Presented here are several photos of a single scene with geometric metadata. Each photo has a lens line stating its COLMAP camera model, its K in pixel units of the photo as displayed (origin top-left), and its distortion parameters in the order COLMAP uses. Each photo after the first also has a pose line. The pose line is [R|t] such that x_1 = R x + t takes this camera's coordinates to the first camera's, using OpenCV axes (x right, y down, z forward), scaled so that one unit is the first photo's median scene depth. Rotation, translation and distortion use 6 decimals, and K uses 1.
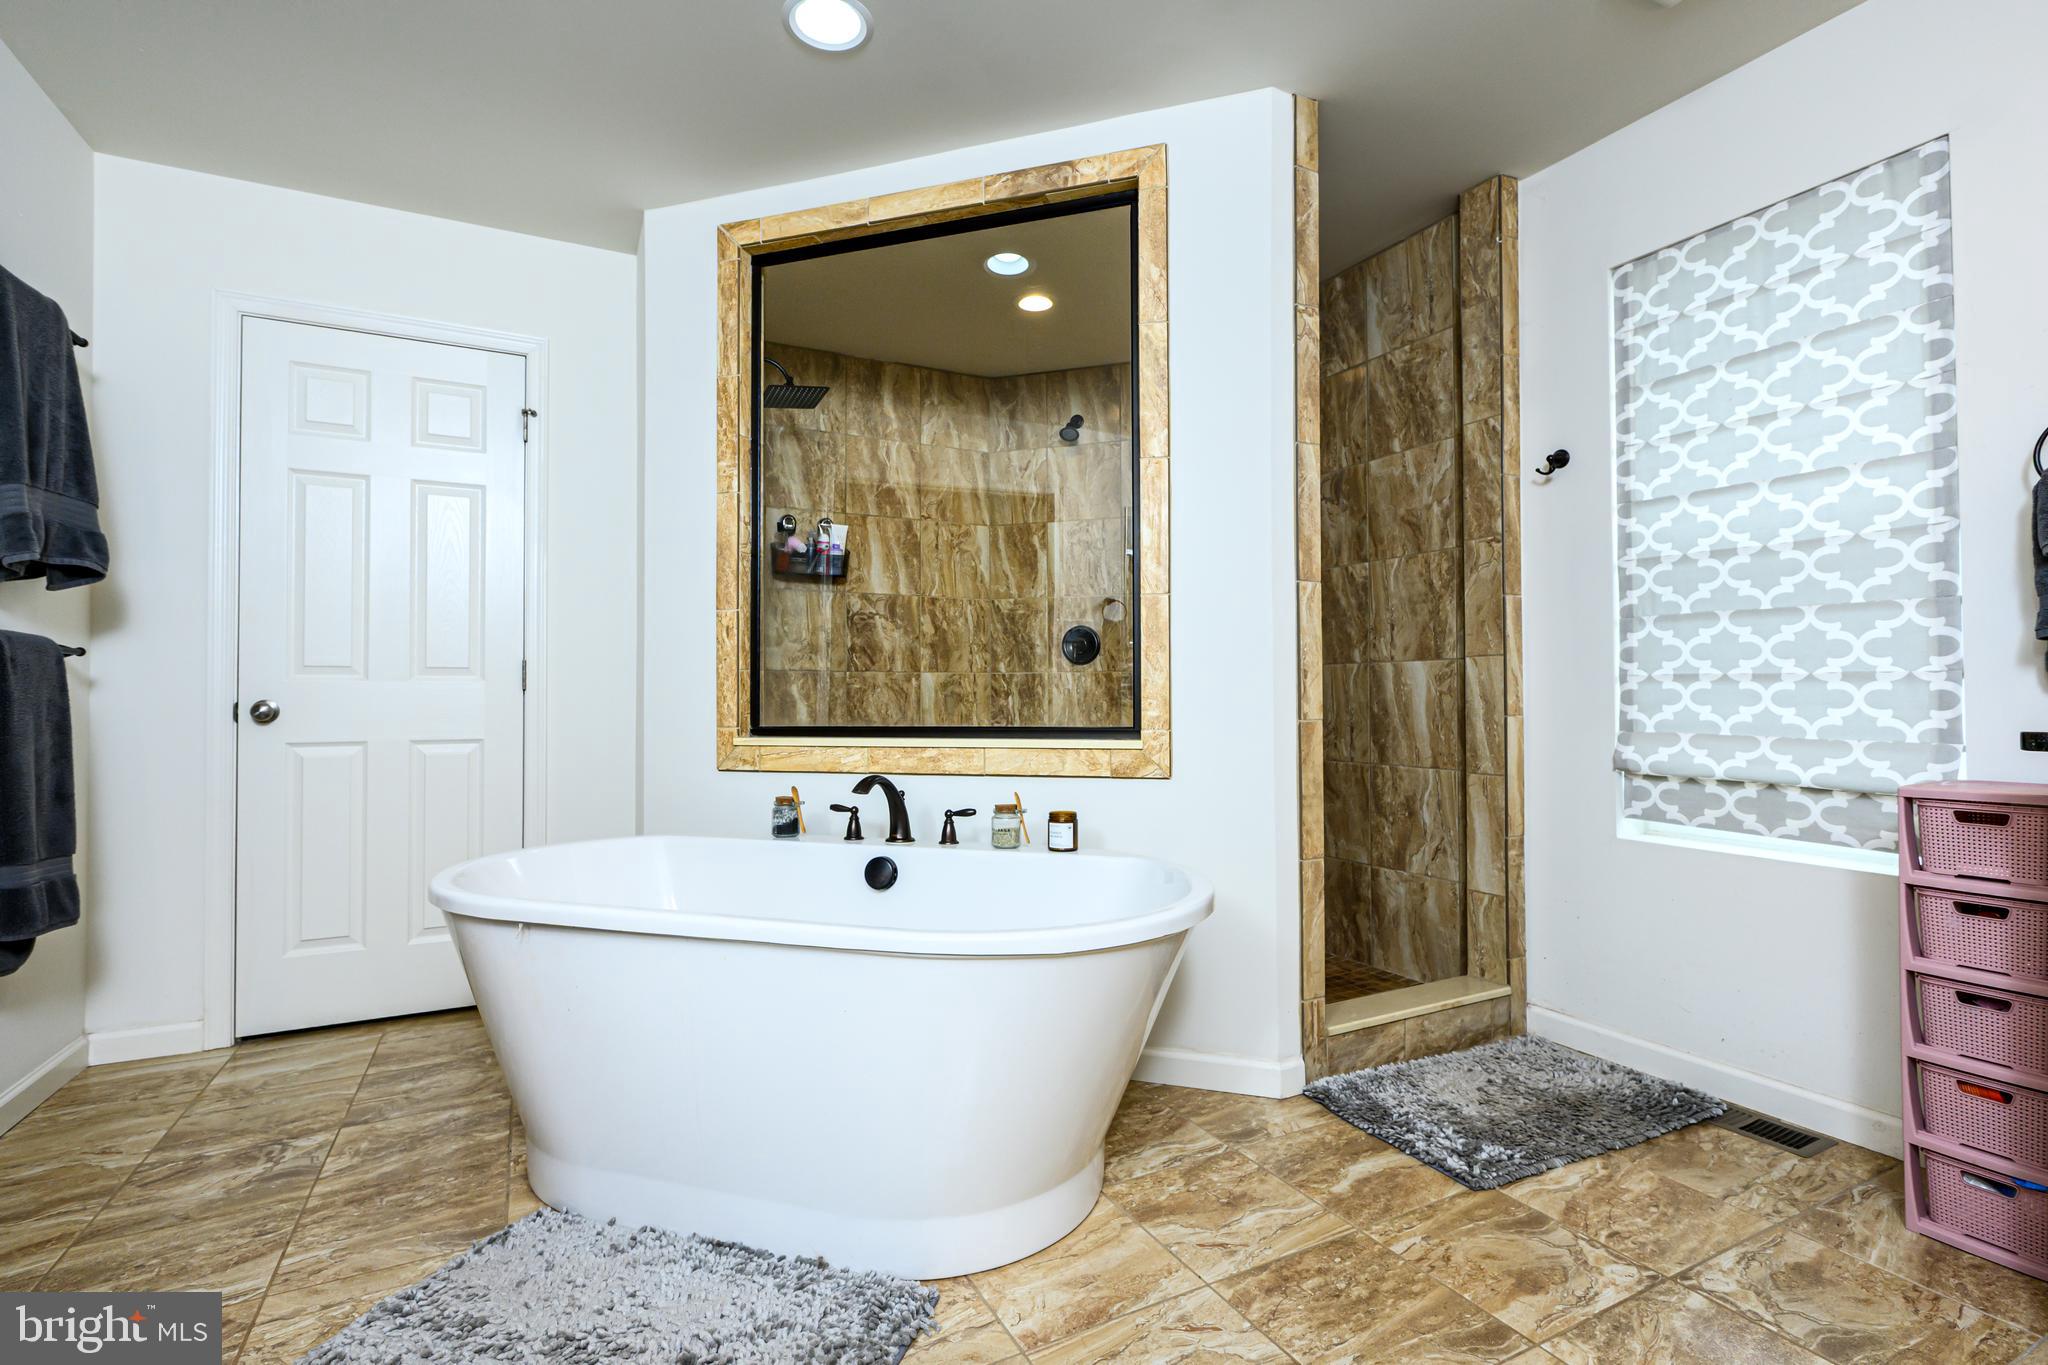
lens RADIAL K [[932.8, 0, 1024.0], [0, 932.8, 682.5], [0, 0, 1]] dist [-0.000508, -0.001125]
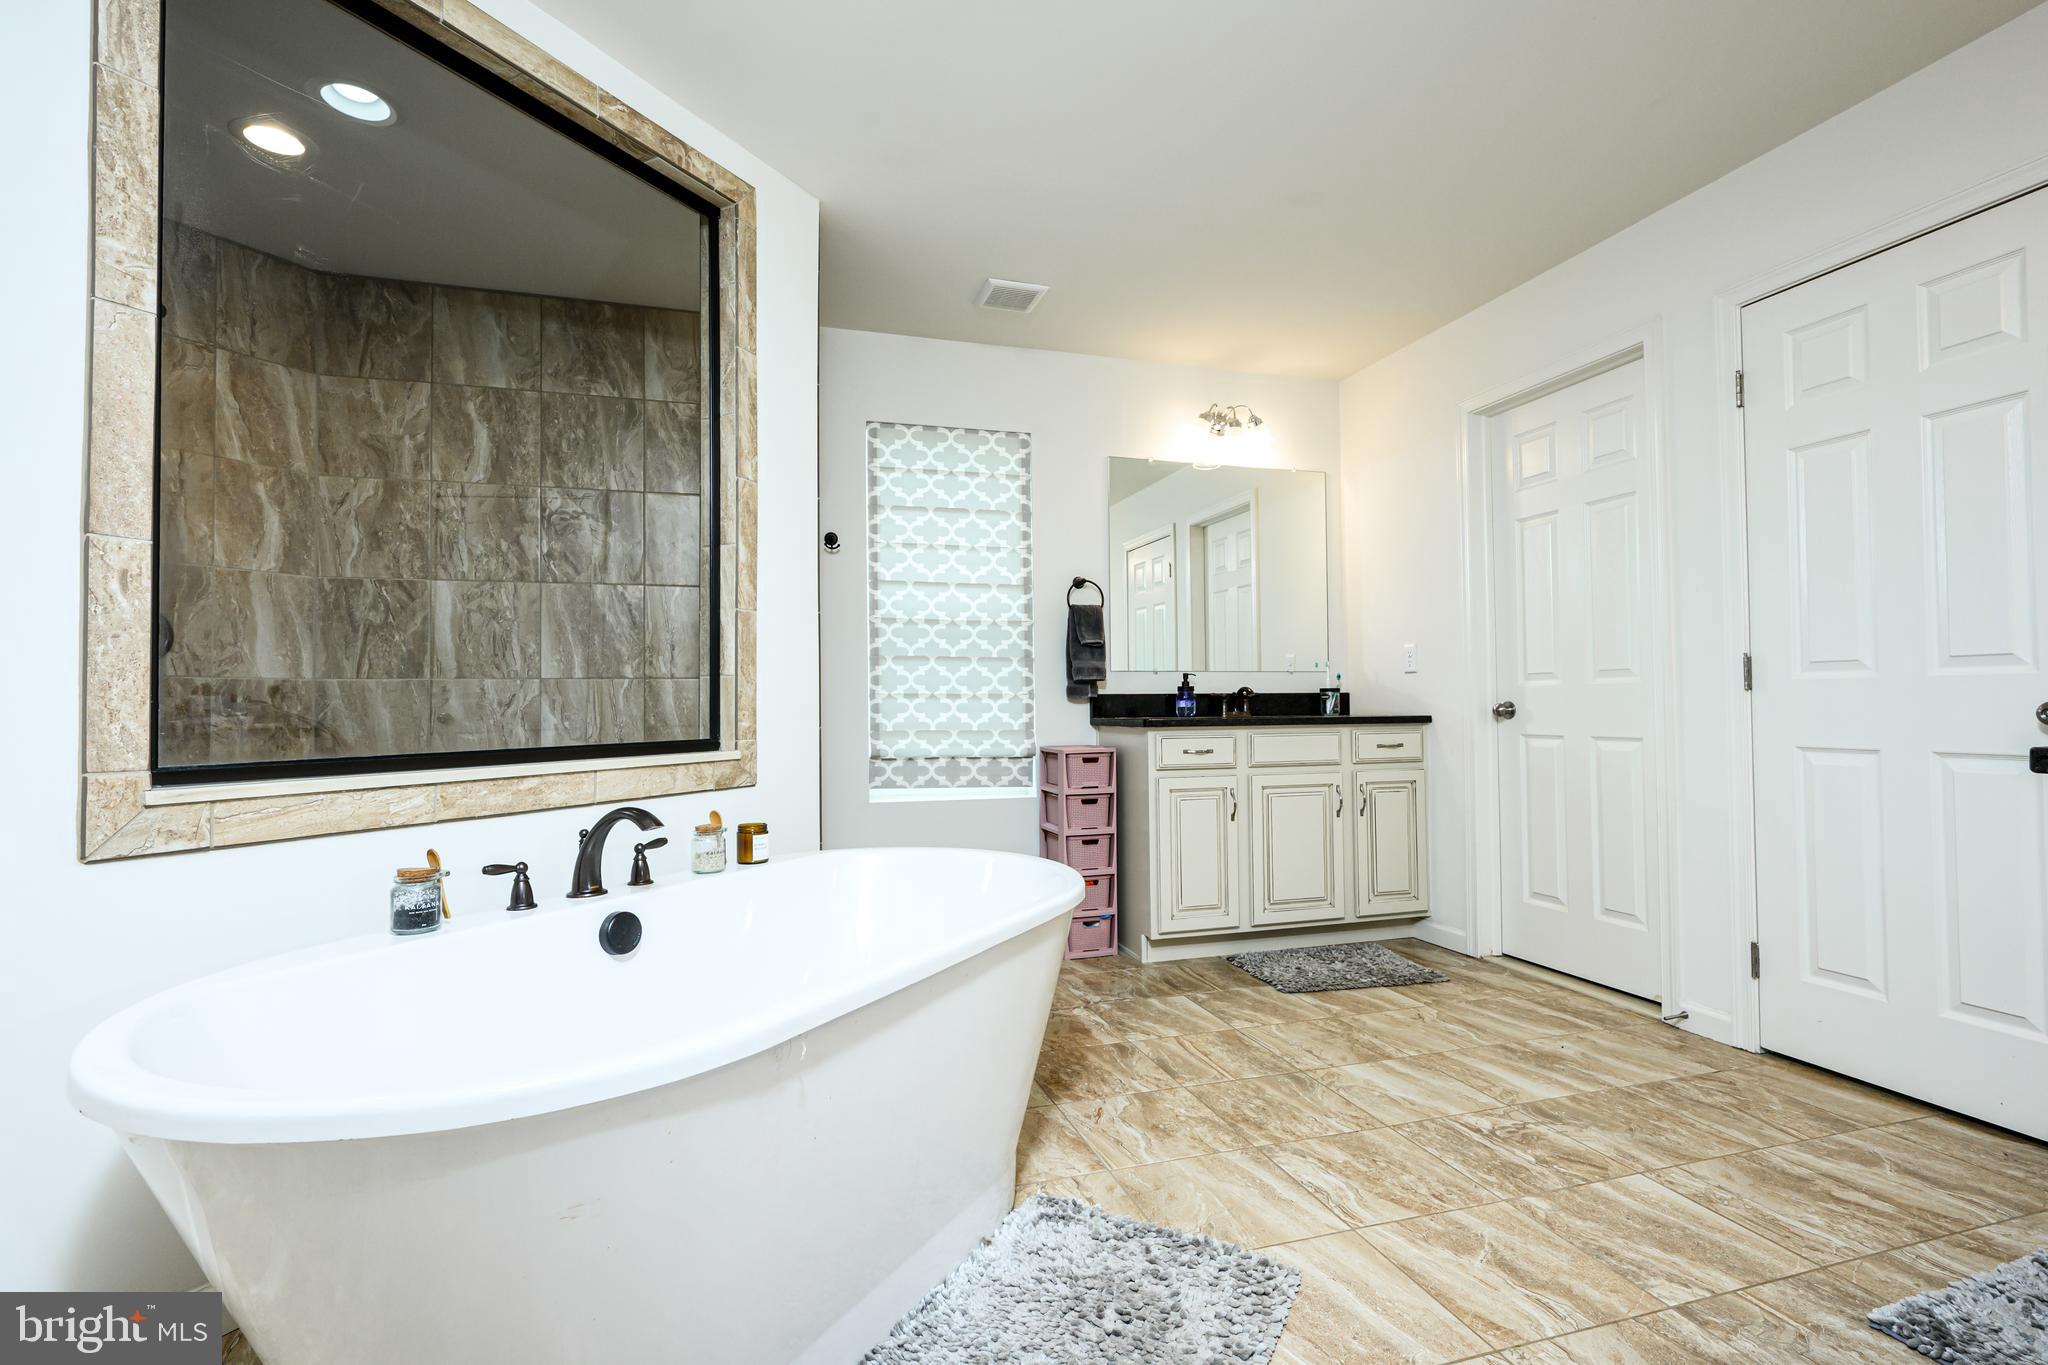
lens RADIAL K [[932.8, 0, 1024.0], [0, 932.8, 682.5], [0, 0, 1]] dist [-0.000508, -0.001125]
pose [[0.194916, 0.026066, 0.980473, -0.816043], [-0.004921, 0.999660, -0.025597, 0.011932], [-0.980808, 0.000164, 0.194978, 0.488209]]
